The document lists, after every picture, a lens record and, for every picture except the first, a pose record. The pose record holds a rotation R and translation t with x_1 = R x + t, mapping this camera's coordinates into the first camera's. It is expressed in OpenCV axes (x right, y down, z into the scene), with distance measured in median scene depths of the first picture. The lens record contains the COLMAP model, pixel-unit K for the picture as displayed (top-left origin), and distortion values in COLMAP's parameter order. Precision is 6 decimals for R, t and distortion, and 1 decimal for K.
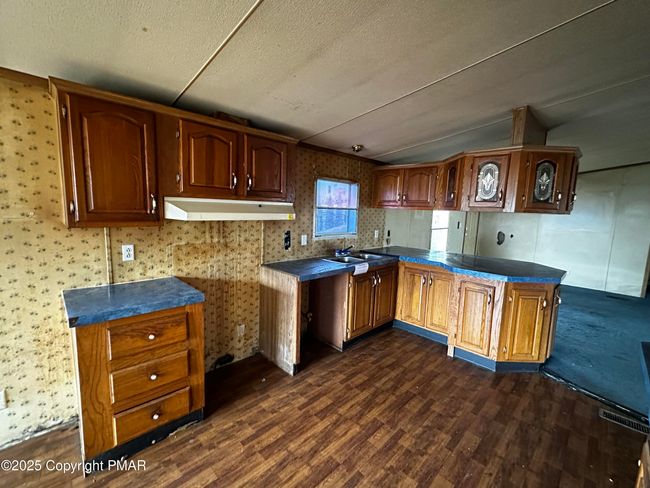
lens RADIAL K [[283.1, 0, 322.1], [0, 283.1, 243.7], [0, 0, 1]] dist [-0.004143, 0.000672]
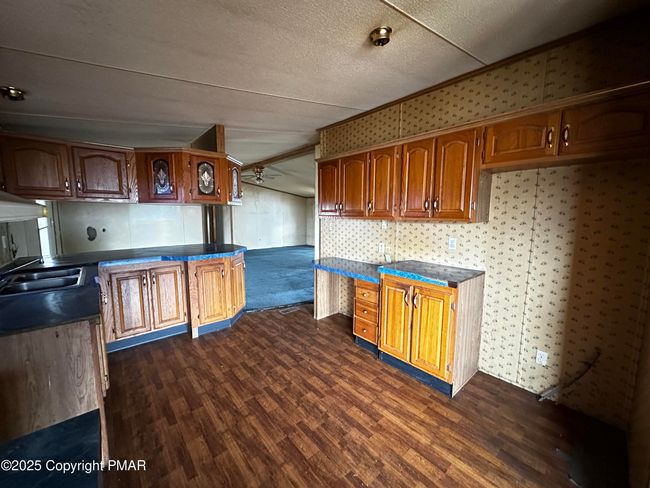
lens RADIAL K [[259.2, 0, 325.6], [0, 259.2, 243.8], [0, 0, 1]] dist [-0.002979, -0.000118]
pose [[0.051754, -0.148788, 0.987514, -0.523509], [0.118293, 0.982791, 0.141877, -0.044850], [-0.991629, 0.109474, 0.068464, 0.463718]]
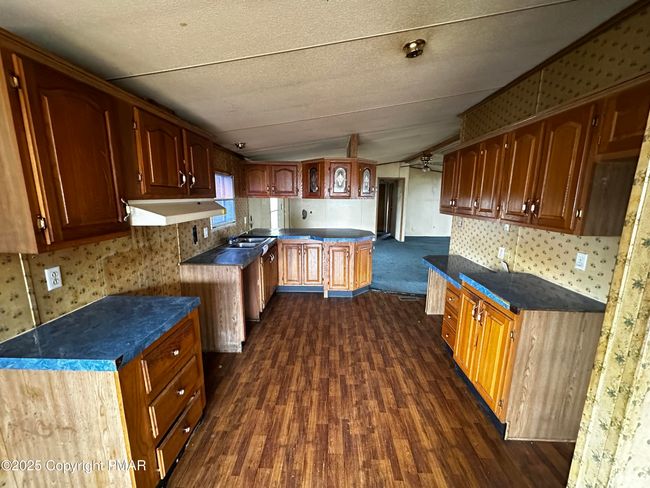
lens RADIAL K [[259.2, 0, 323.2], [0, 259.2, 243.7], [0, 0, 1]] dist [-0.002979, -0.000118]
pose [[0.721557, -0.155955, 0.674562, -0.501633], [0.102760, 0.987632, 0.118417, -0.051667], [-0.684687, -0.016127, 0.728659, 0.027313]]
